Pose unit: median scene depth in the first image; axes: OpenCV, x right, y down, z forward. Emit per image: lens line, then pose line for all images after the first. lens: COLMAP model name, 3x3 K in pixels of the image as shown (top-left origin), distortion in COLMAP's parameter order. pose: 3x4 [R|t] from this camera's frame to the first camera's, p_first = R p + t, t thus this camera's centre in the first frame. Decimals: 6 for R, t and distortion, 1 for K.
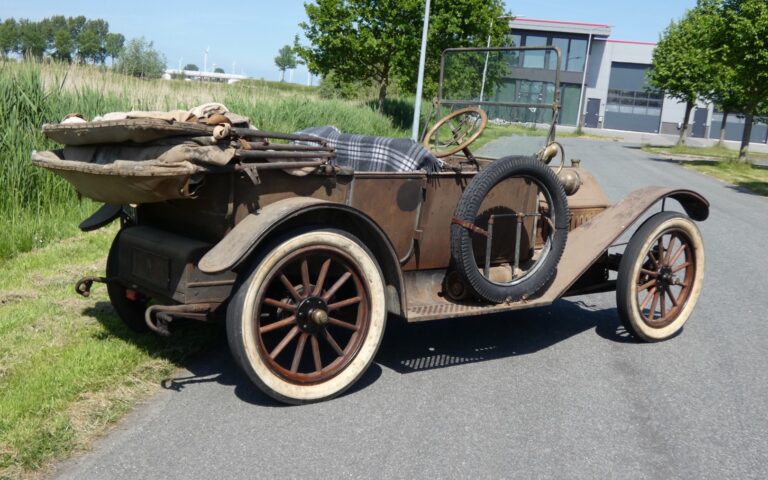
lens RADIAL K [[921.6, 0, 371.1], [0, 921.6, 257.0], [0, 0, 1]] dist [0.005392, -0.003762]
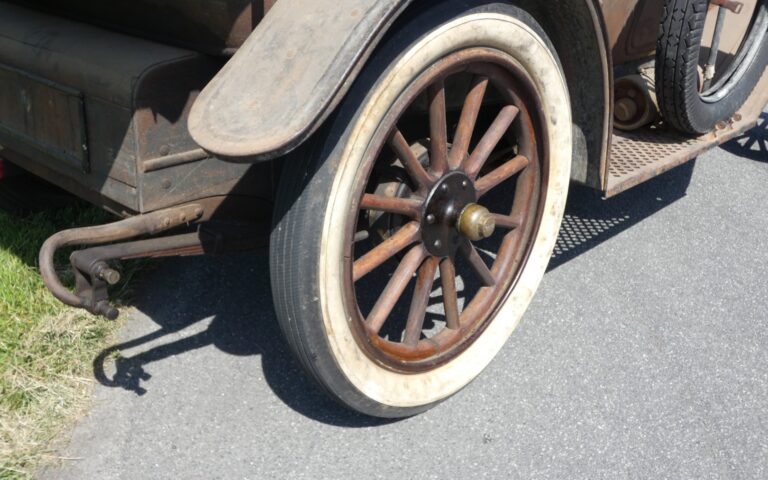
lens RADIAL K [[803.6, 0, 384.0], [0, 803.6, 240.0], [0, 0, 1]] dist [0.004746, 0.009908]
pose [[0.982041, -0.074768, 0.173220, -0.156694], [0.025776, 0.962683, 0.269400, -0.026698], [-0.186898, -0.260097, 0.947322, 0.639255]]
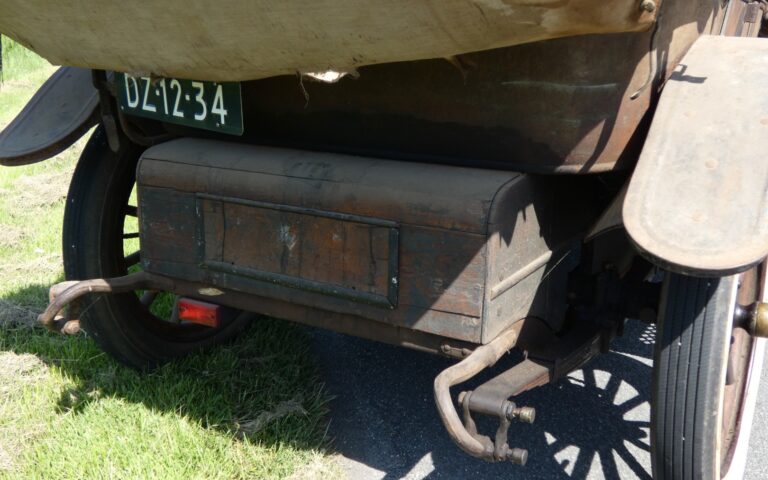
lens RADIAL K [[803.6, 0, 384.0], [0, 803.6, 240.0], [0, 0, 1]] dist [0.004746, 0.009908]
pose [[0.919134, -0.125099, 0.373554, -0.342359], [0.077746, 0.987193, 0.139306, -0.036149], [-0.386197, -0.098999, 0.917088, 0.711091]]
